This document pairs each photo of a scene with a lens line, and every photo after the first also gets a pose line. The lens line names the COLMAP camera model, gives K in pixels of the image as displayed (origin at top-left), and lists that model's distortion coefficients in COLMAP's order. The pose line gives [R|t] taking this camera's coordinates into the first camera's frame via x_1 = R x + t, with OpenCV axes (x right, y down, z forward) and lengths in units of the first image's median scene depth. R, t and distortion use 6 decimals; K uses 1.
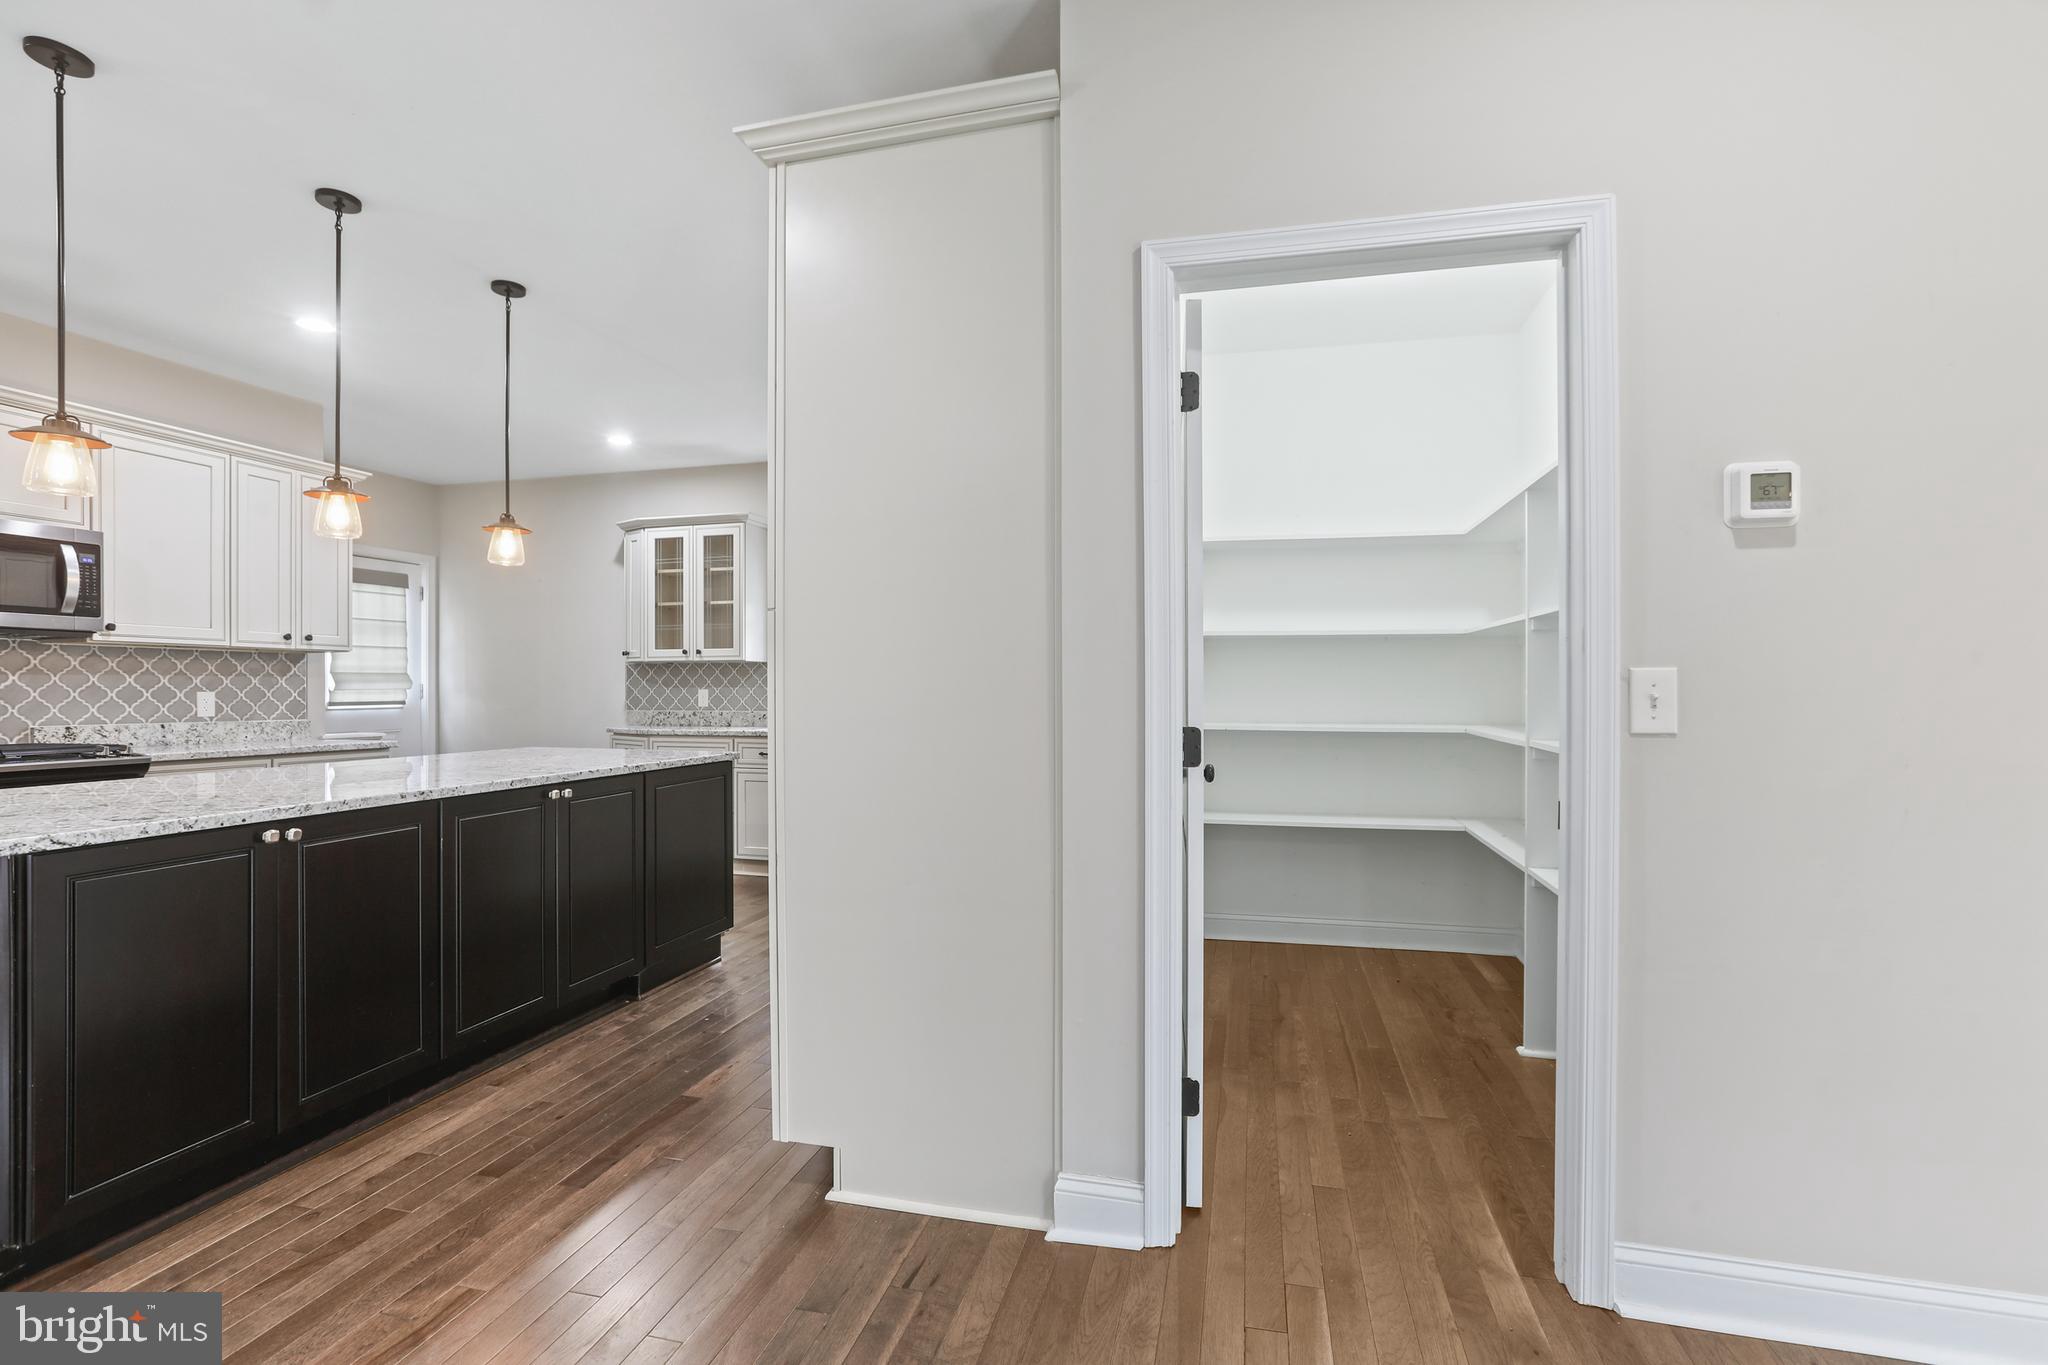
lens RADIAL K [[935.7, 0, 1017.7], [0, 935.7, 687.0], [0, 0, 1]] dist [-0.035928, 0.018853]
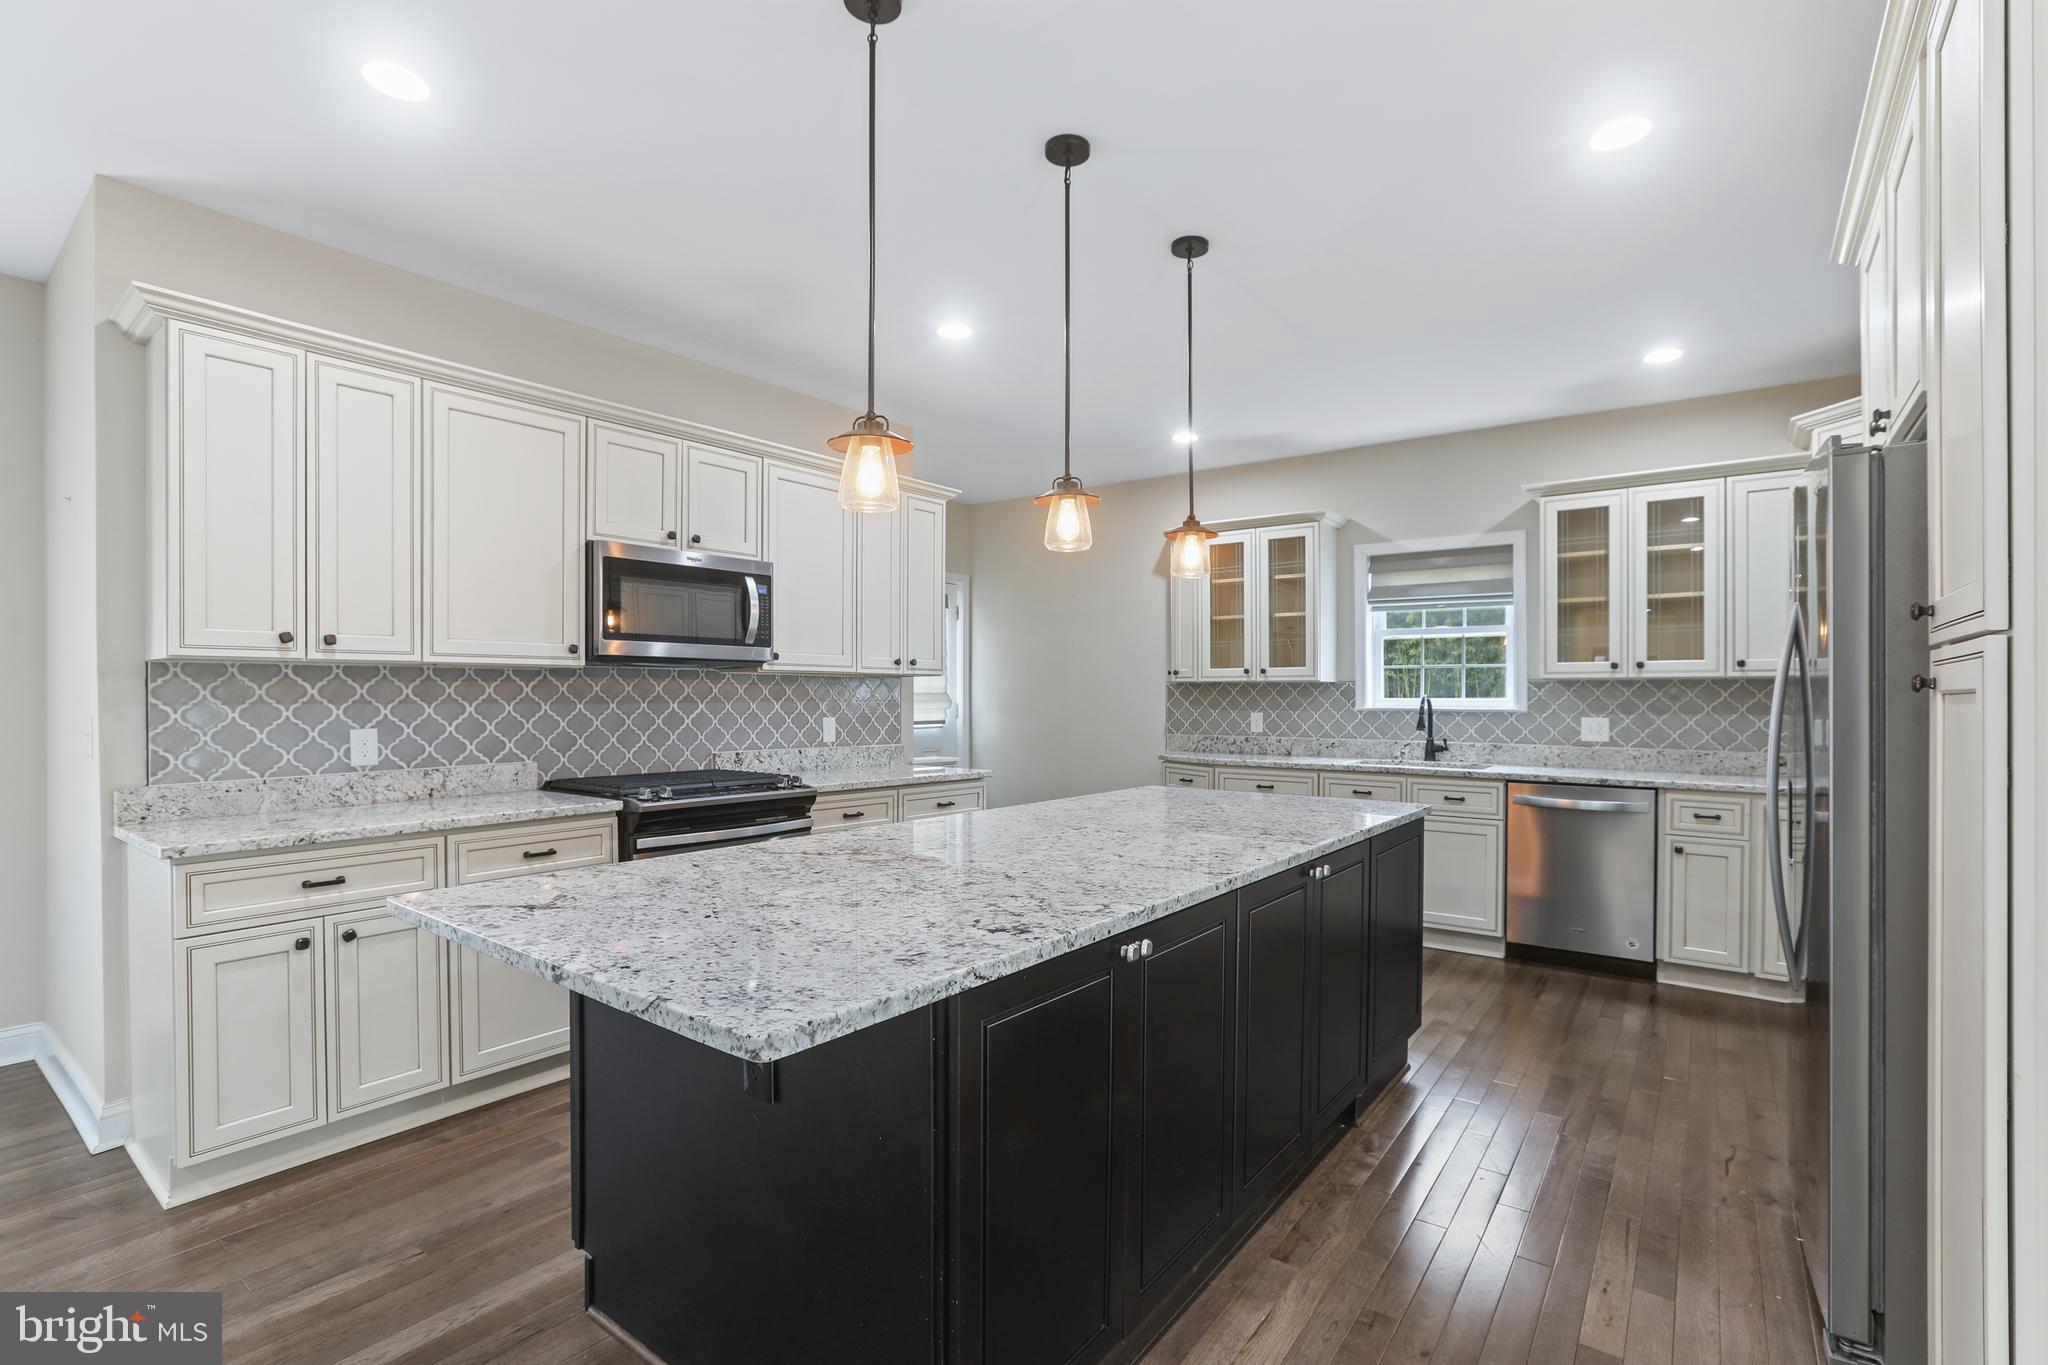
lens RADIAL K [[939.6, 0, 1029.5], [0, 939.6, 697.3], [0, 0, 1]] dist [-0.043651, 0.023086]
pose [[0.924719, 0.004271, -0.380626, -0.261043], [-0.003127, 0.999989, 0.003625, -0.019233], [0.380638, -0.002162, 0.924722, 0.119882]]
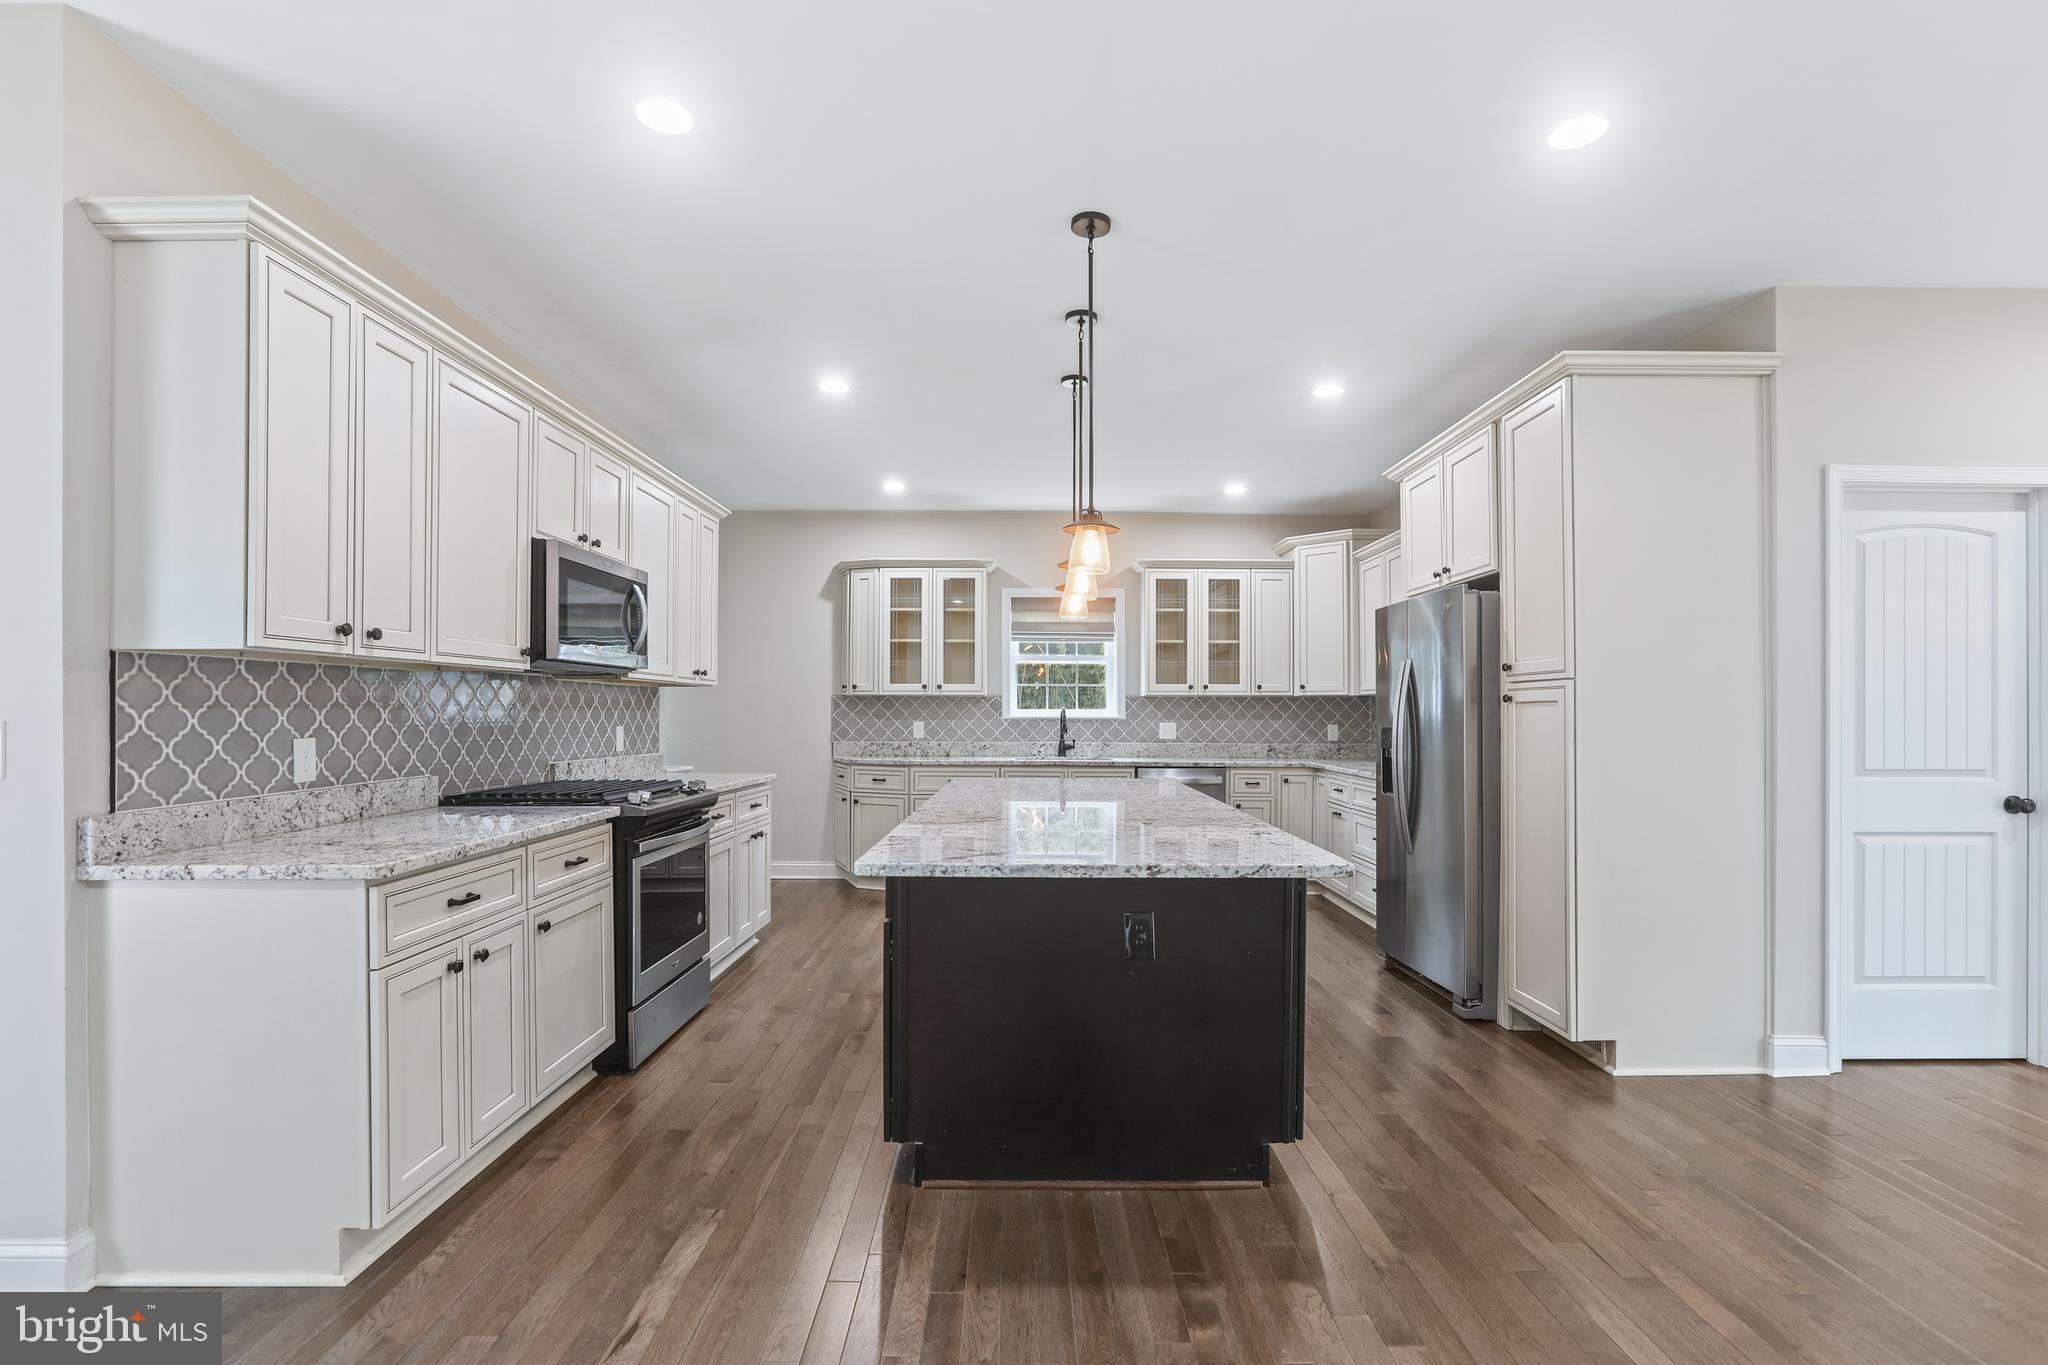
lens RADIAL K [[947.6, 0, 1030.8], [0, 947.6, 707.2], [0, 0, 1]] dist [-0.048284, 0.027493]
pose [[0.965809, 0.006087, 0.259183, -0.650275], [-0.004836, 0.999973, -0.005466, -0.011071], [-0.259209, 0.004026, 0.965813, -0.087576]]
